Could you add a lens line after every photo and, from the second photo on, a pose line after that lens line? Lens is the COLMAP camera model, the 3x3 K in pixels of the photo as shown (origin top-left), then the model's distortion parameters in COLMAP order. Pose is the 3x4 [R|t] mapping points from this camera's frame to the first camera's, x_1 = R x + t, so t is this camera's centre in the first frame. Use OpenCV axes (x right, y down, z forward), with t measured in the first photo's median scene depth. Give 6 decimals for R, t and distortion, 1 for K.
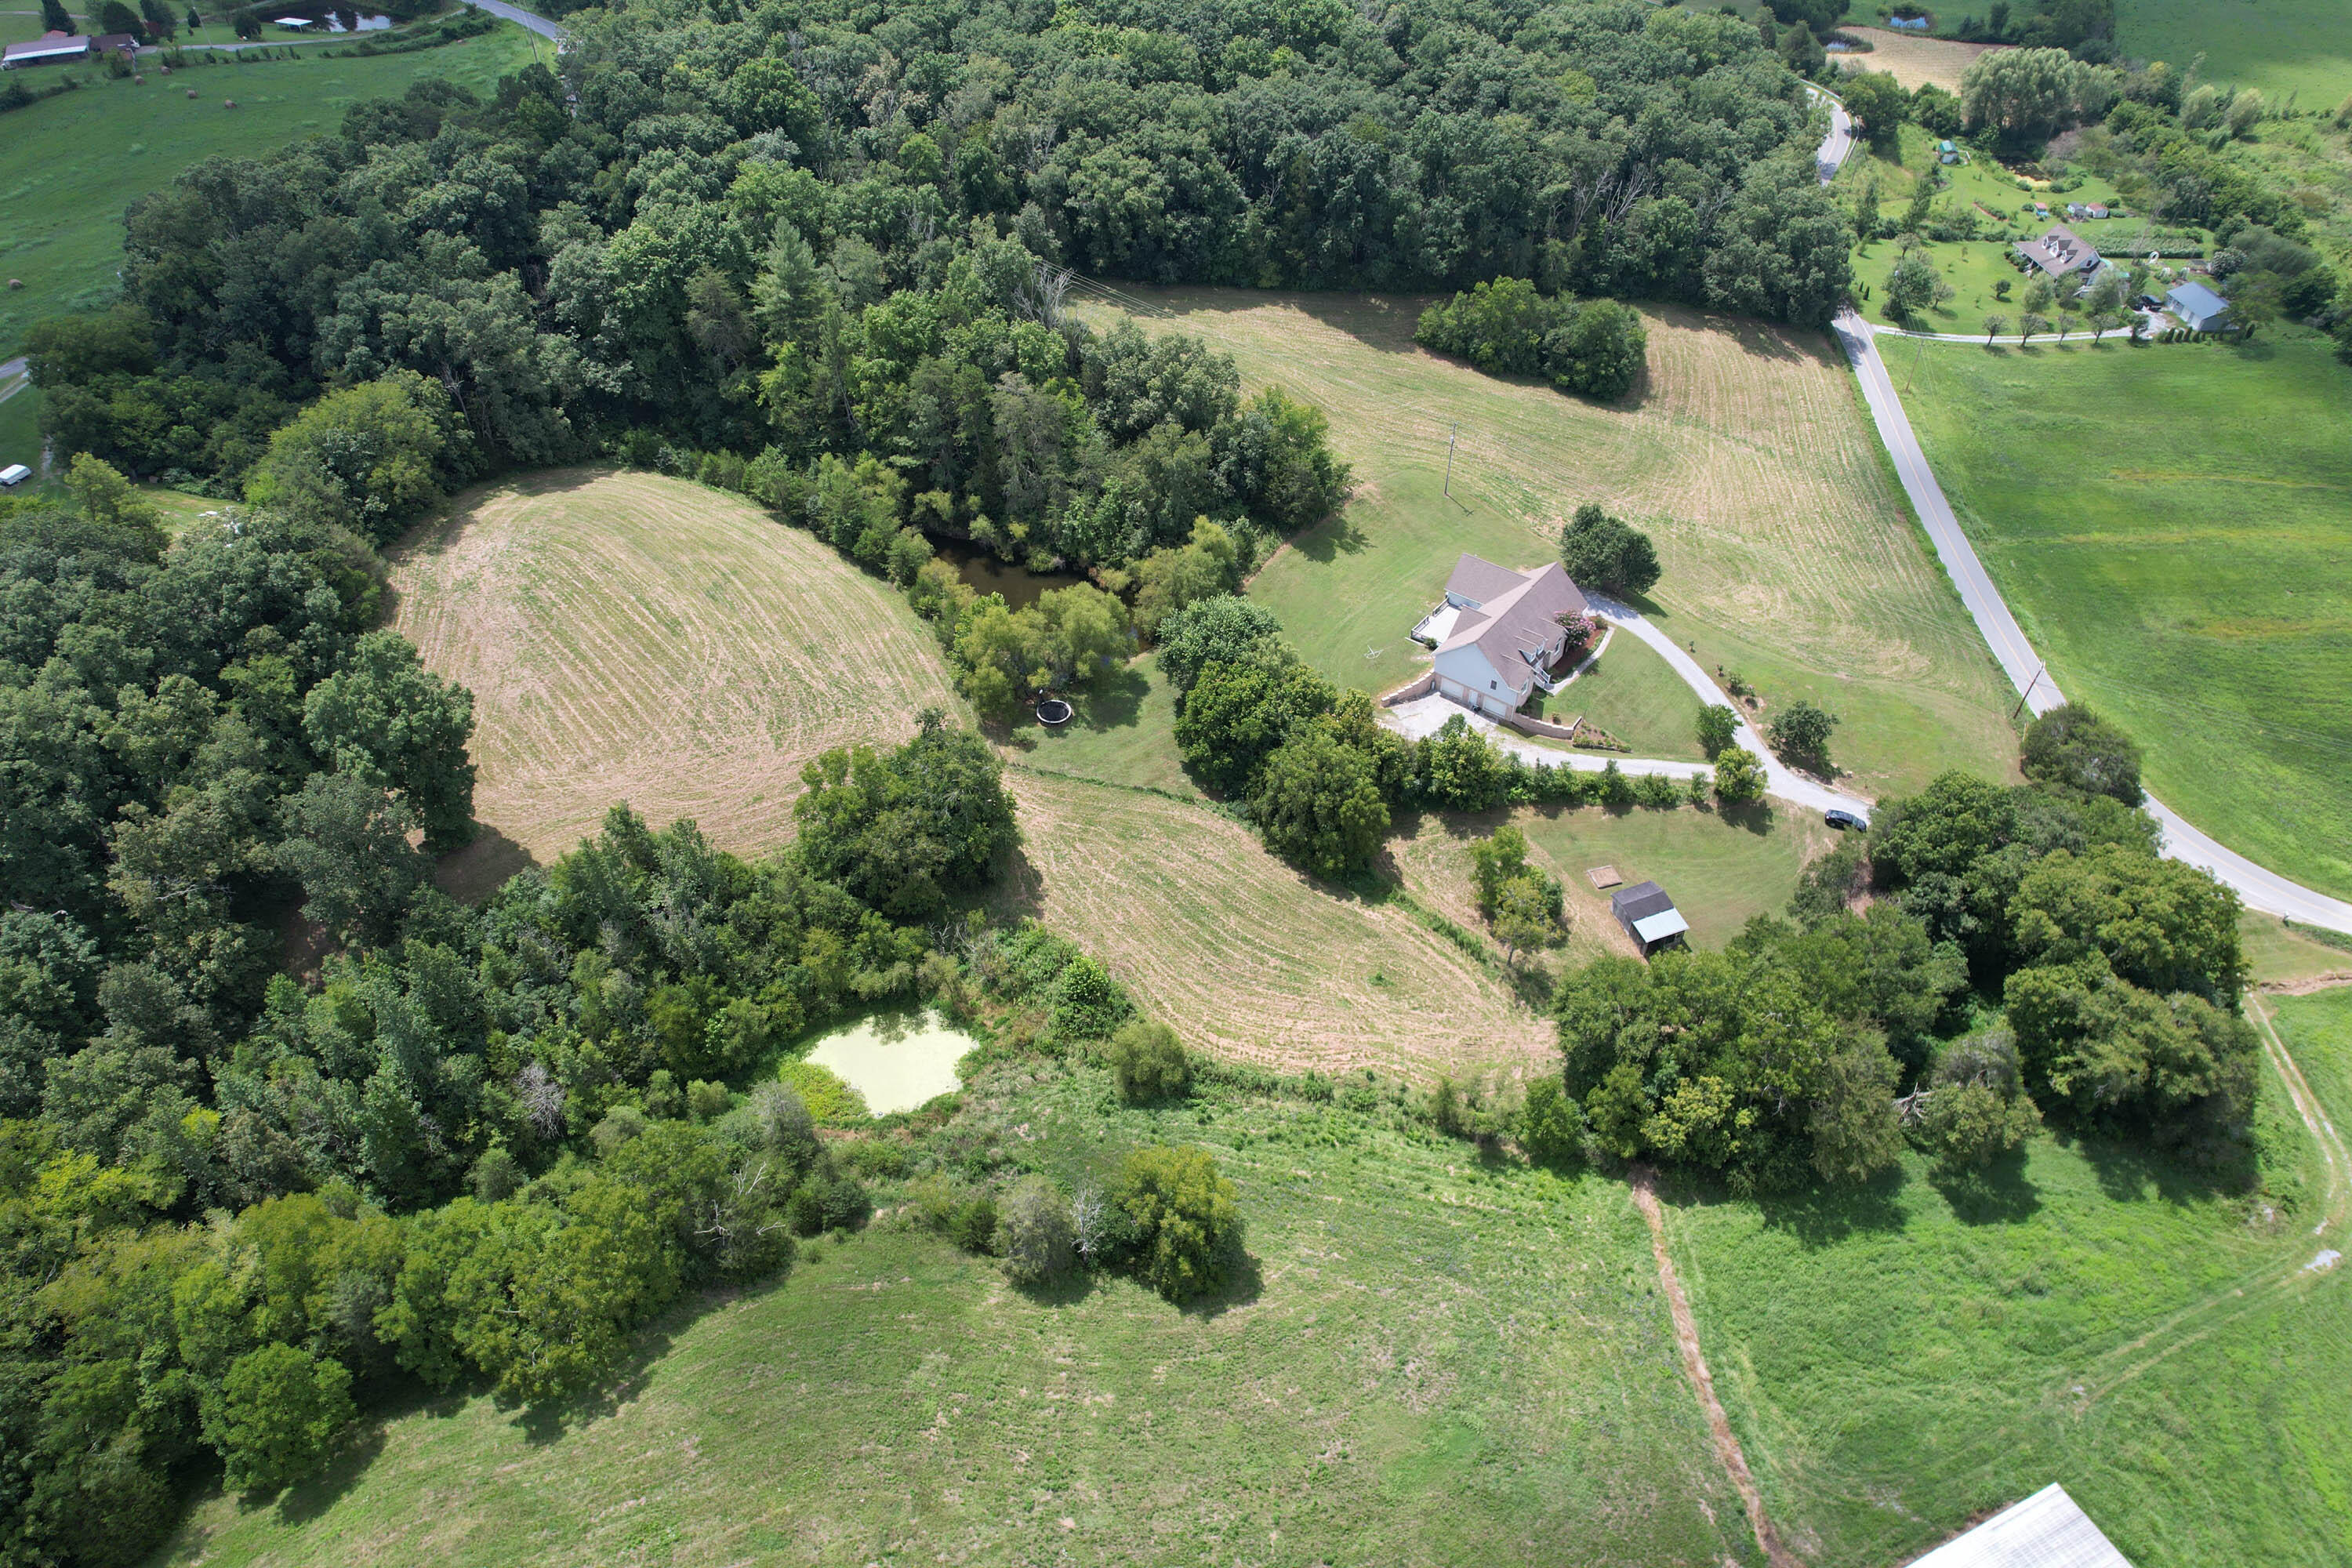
lens RADIAL K [[1502.2, 0, 1168.5], [0, 1502.2, 784.3], [0, 0, 1]] dist [-0.075480, 0.066376]
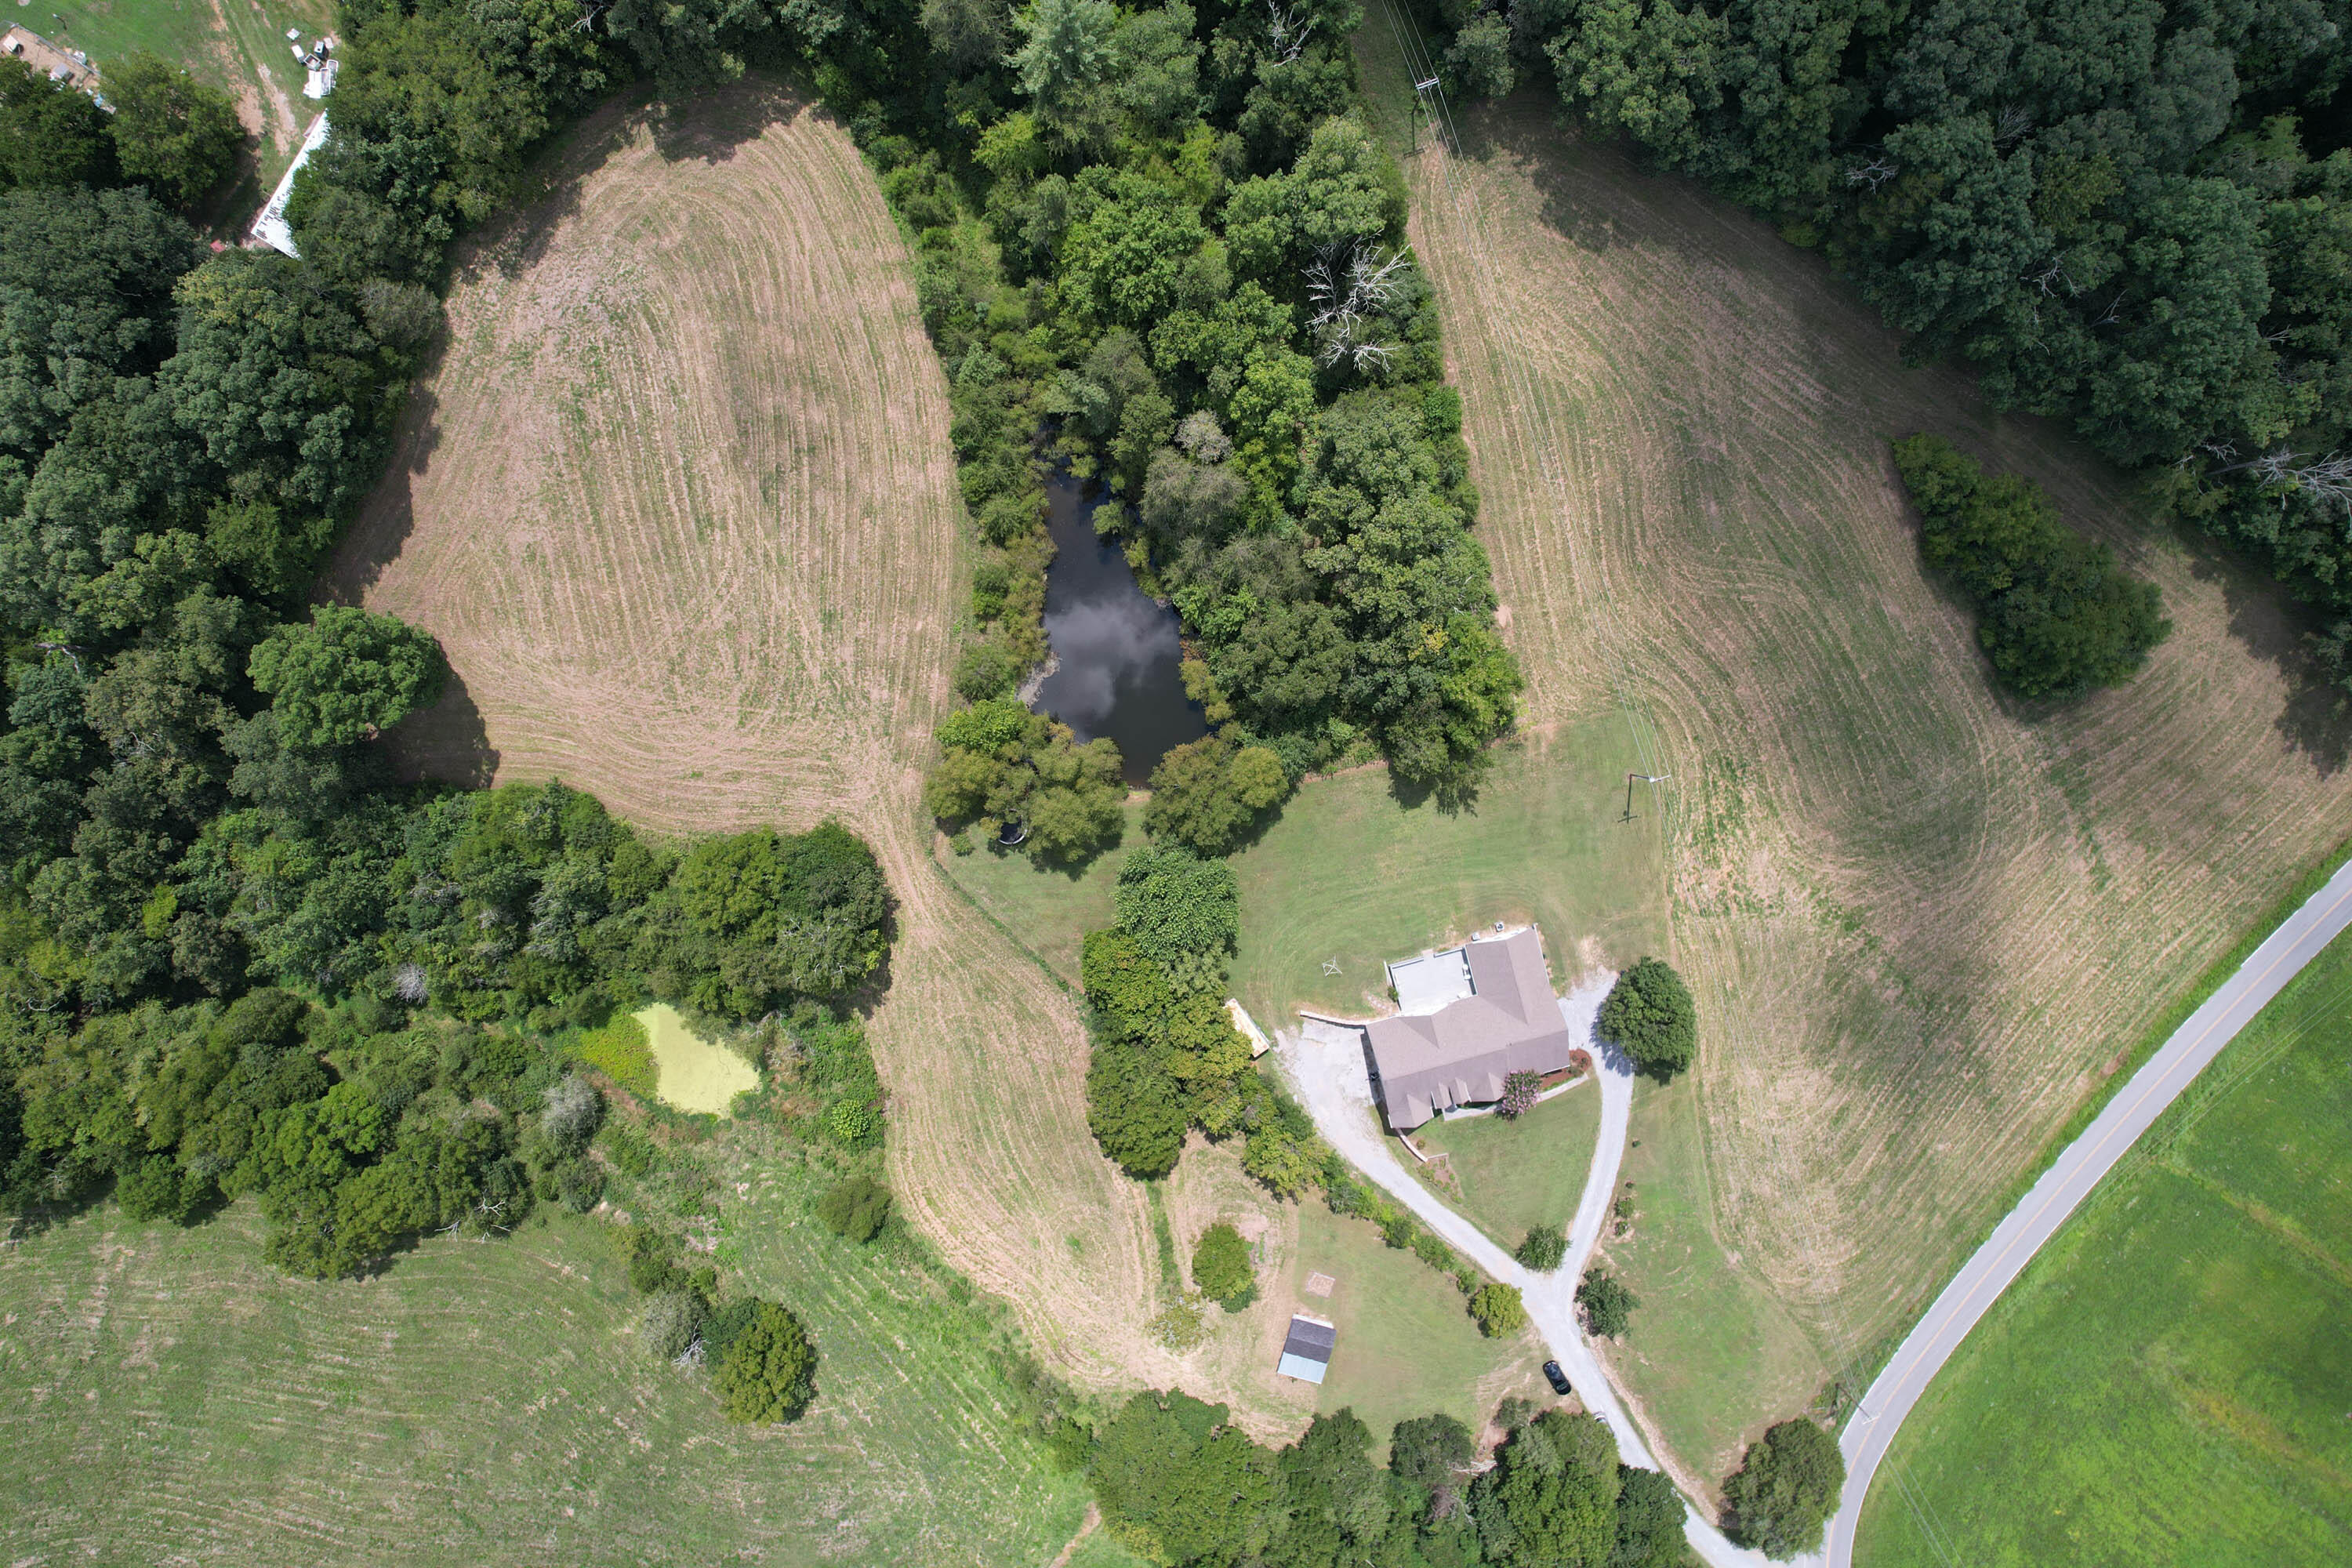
lens RADIAL K [[1502.2, 0, 1174.6], [0, 1502.2, 780.3], [0, 0, 1]] dist [-0.075480, 0.066376]
pose [[0.801513, 0.597424, 0.025706, -0.035589], [-0.408277, 0.515329, 0.753489, -0.855619], [0.436906, -0.614426, 0.656958, 0.452531]]
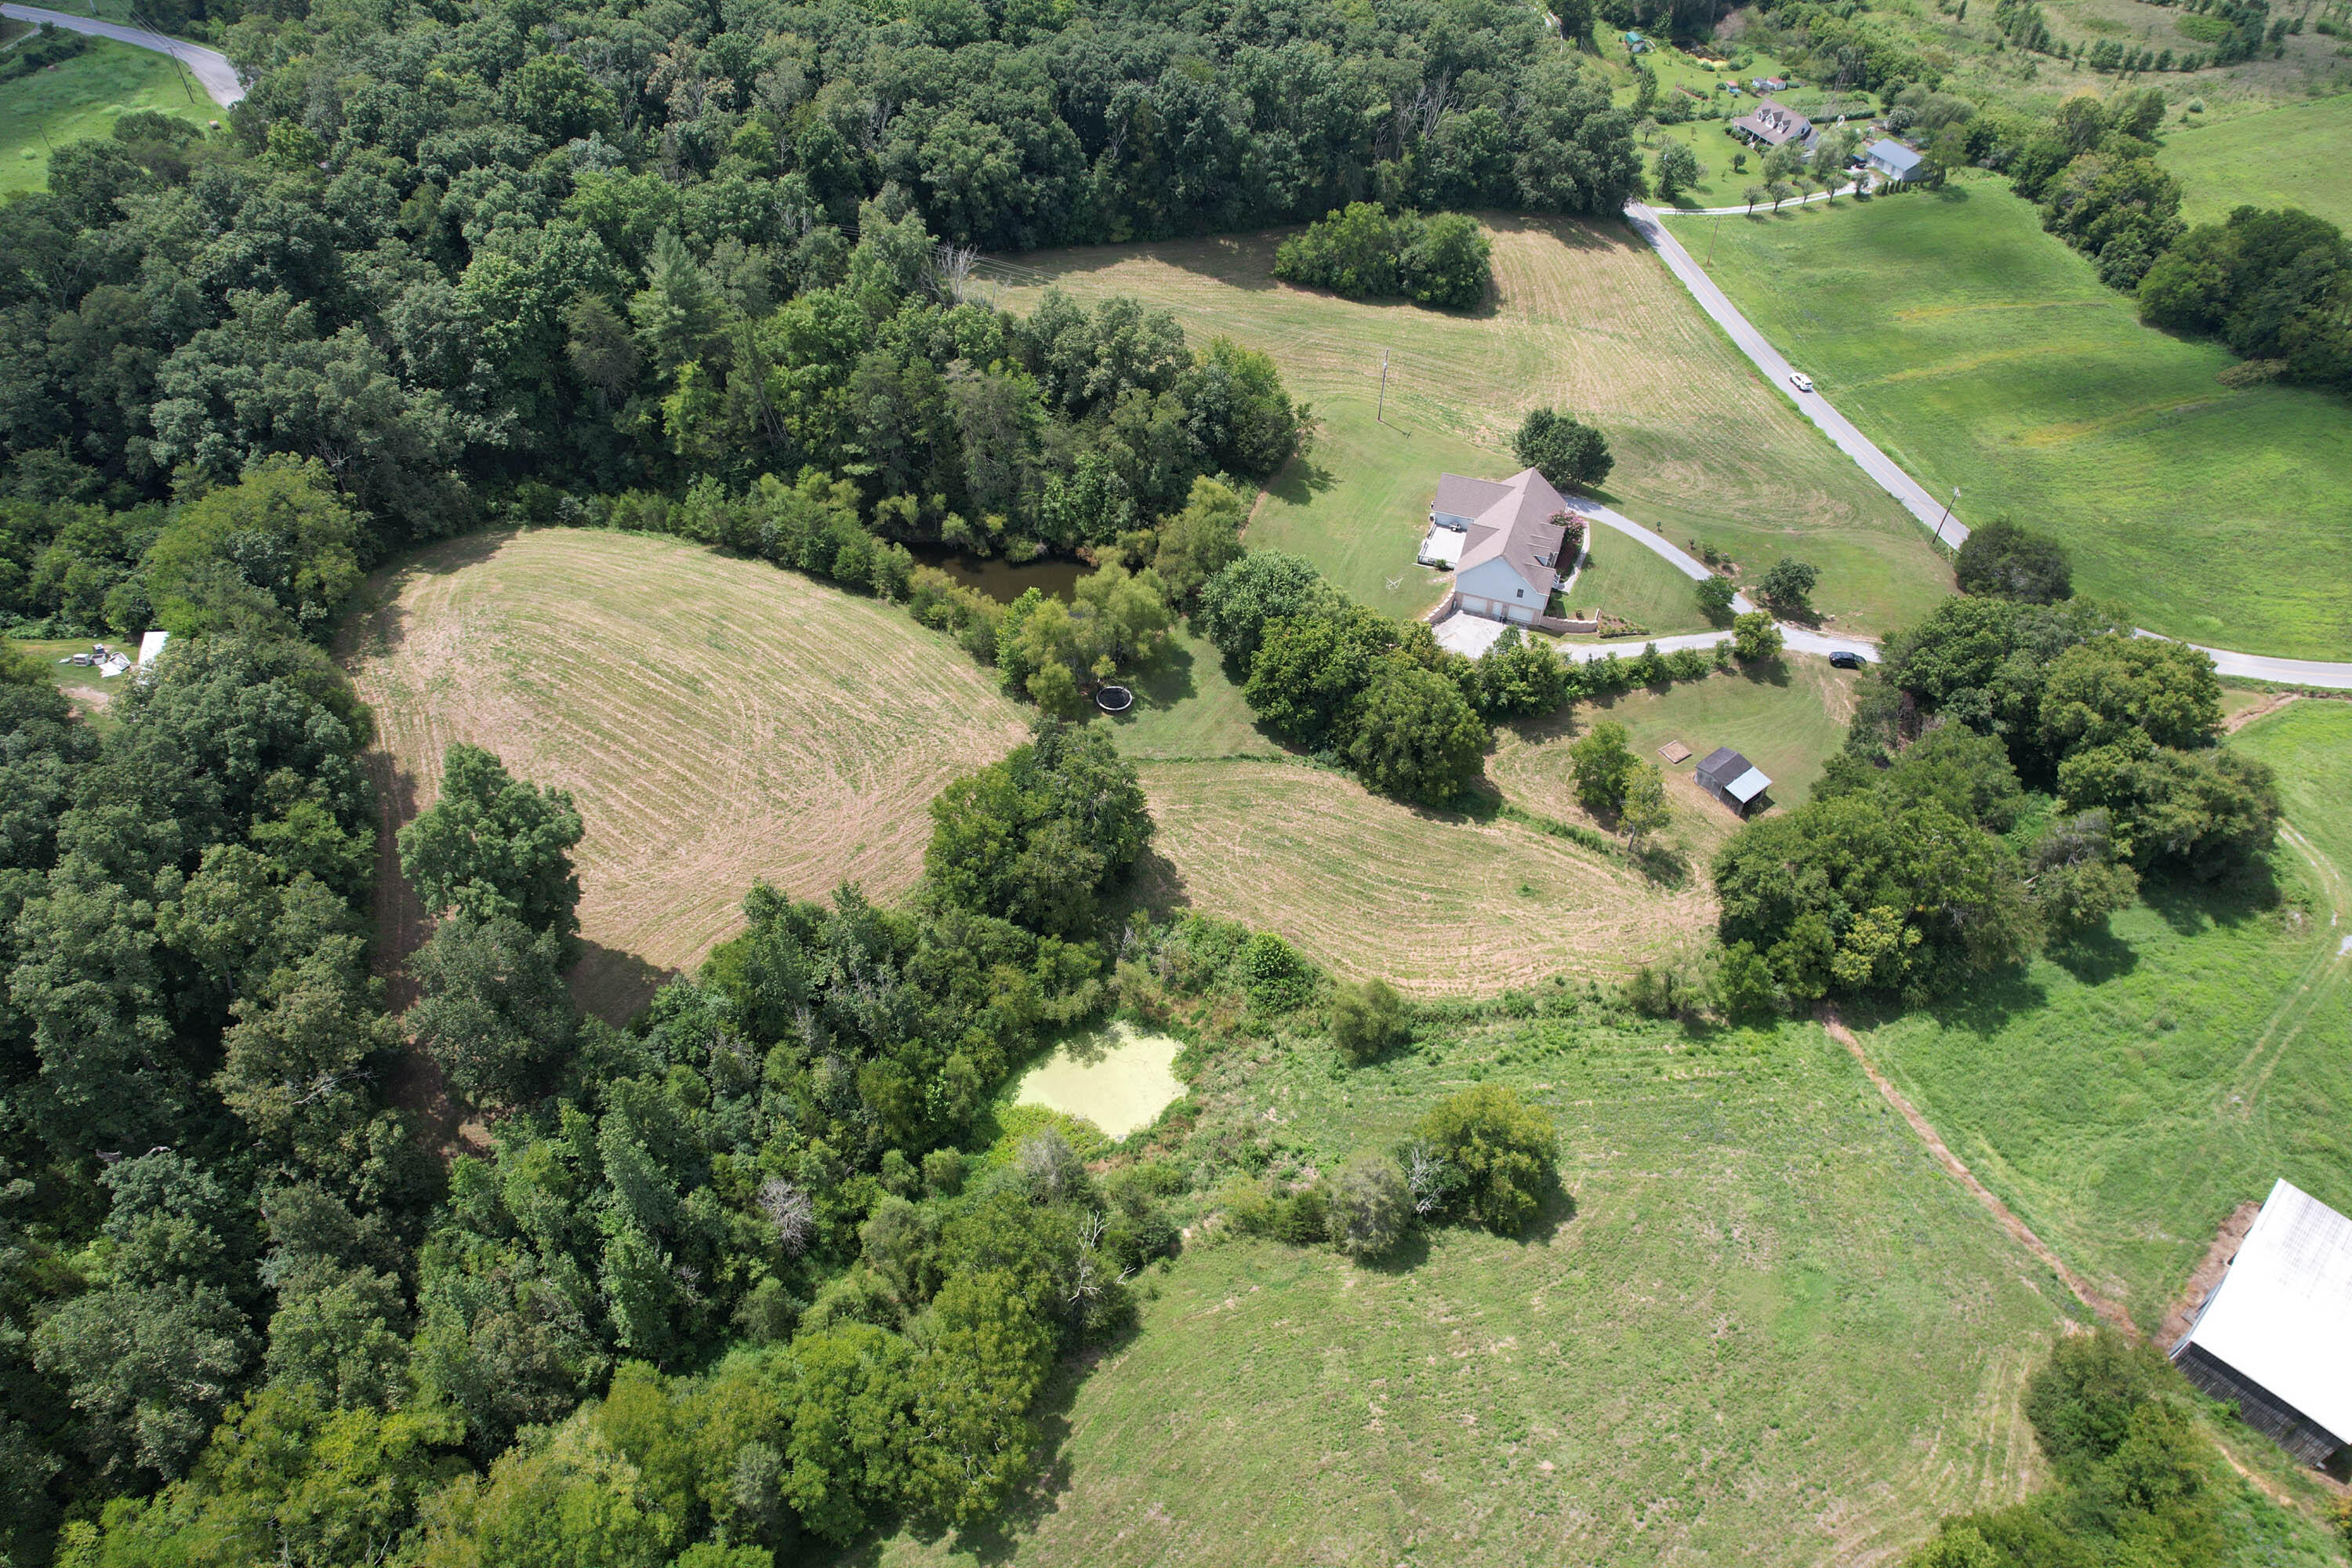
lens RADIAL K [[1502.2, 0, 1172.2], [0, 1502.2, 785.5], [0, 0, 1]] dist [-0.075480, 0.066376]
pose [[0.954591, -0.200918, 0.219973, -0.275447], [0.194247, 0.979585, 0.051779, -0.037478], [-0.225885, -0.006699, 0.974131, 0.046234]]
